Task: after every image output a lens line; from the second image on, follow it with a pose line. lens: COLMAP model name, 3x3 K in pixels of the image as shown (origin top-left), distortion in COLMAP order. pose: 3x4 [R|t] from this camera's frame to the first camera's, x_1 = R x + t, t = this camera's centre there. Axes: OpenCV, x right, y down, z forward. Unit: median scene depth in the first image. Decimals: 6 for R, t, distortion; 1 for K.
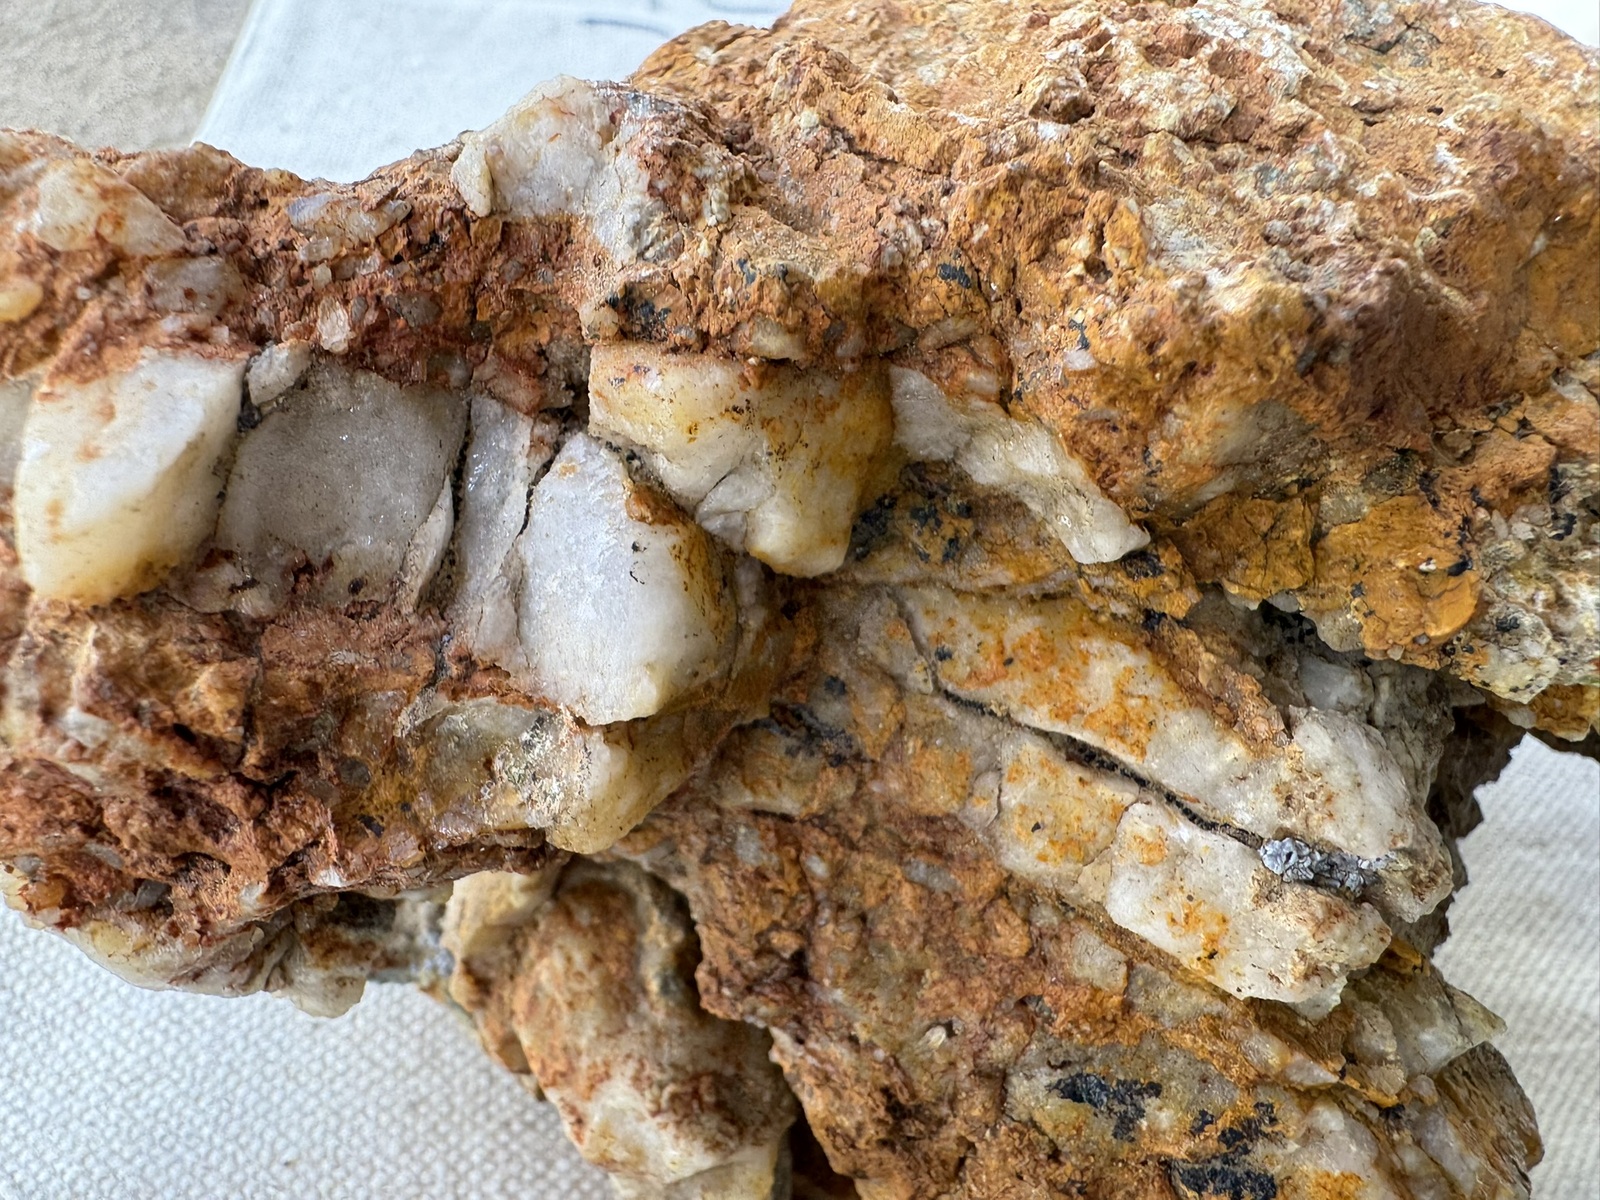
lens RADIAL K [[1371.7, 0, 800.0], [0, 1371.7, 600.0], [0, 0, 1]] dist [-0.007455, -0.008013]
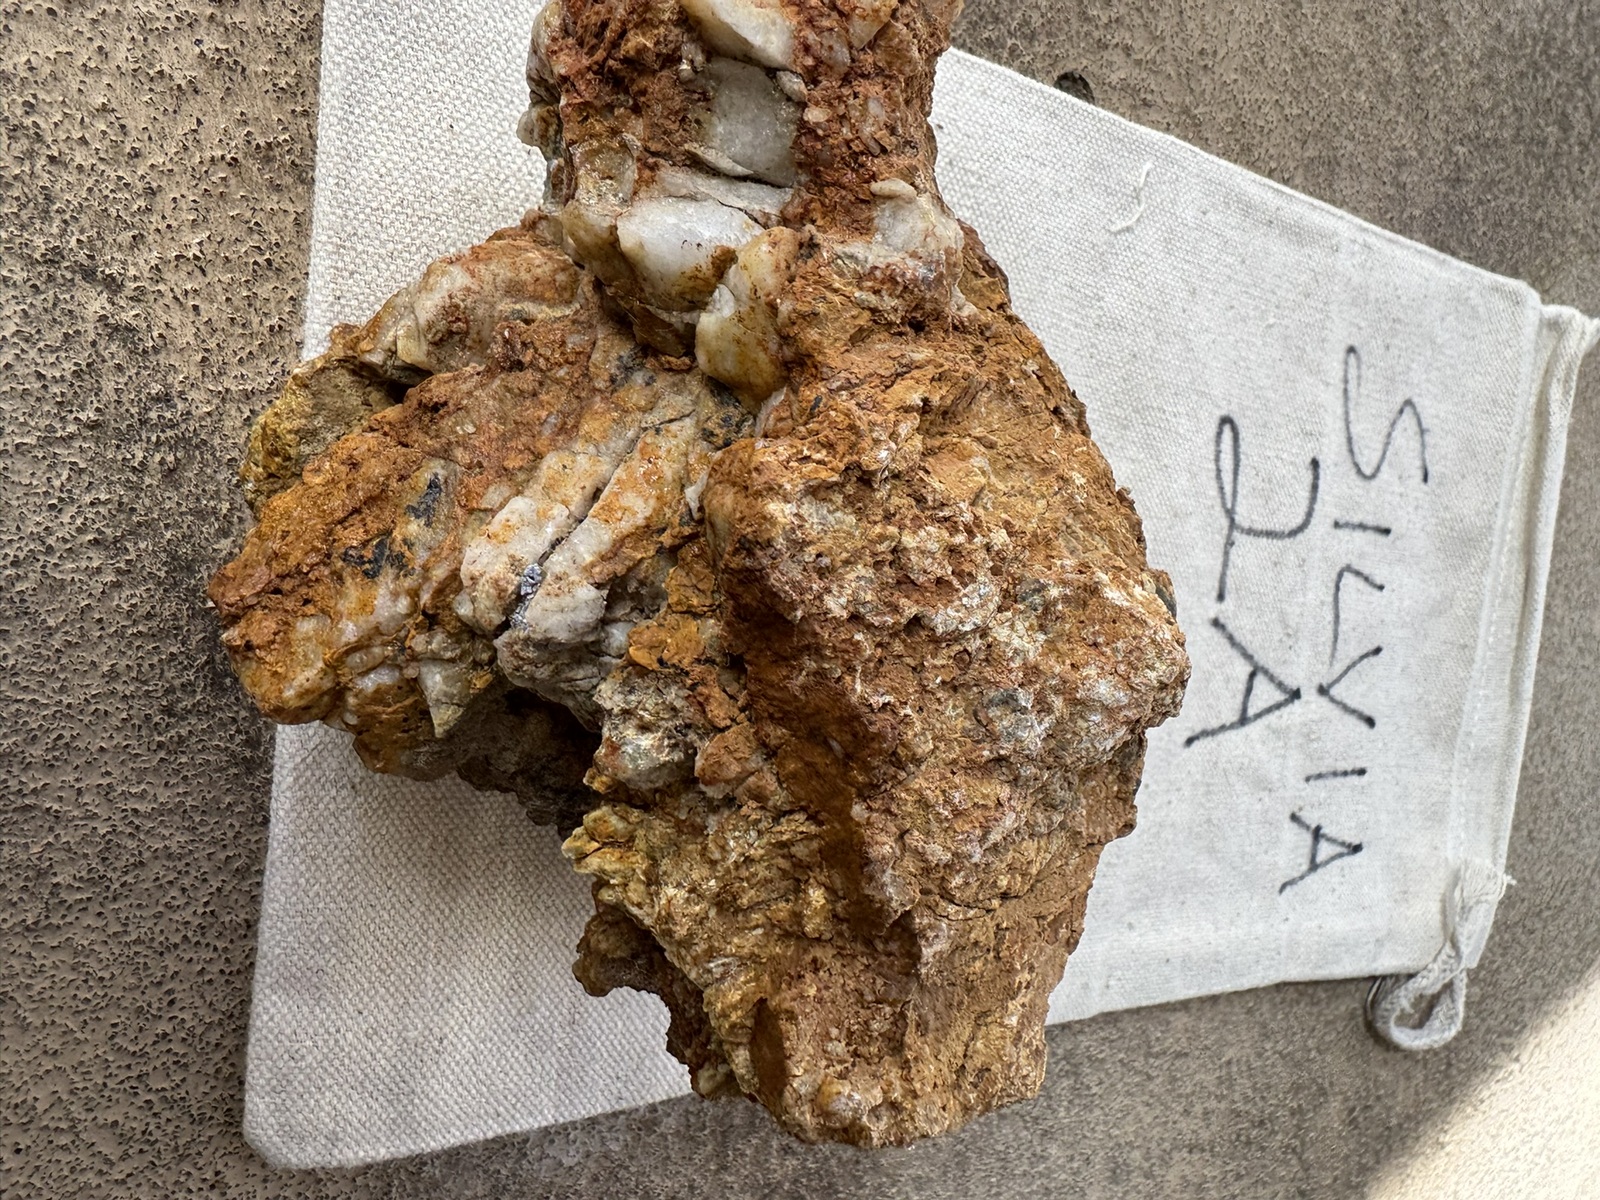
lens RADIAL K [[1264.2, 0, 800.0], [0, 1264.2, 600.0], [0, 0, 1]] dist [0.004563, -0.012376]
pose [[-0.090905, 0.990867, -0.099591, 0.570743], [-0.990522, -0.079625, 0.111921, -0.429457], [0.102969, 0.108822, 0.988714, -0.812858]]
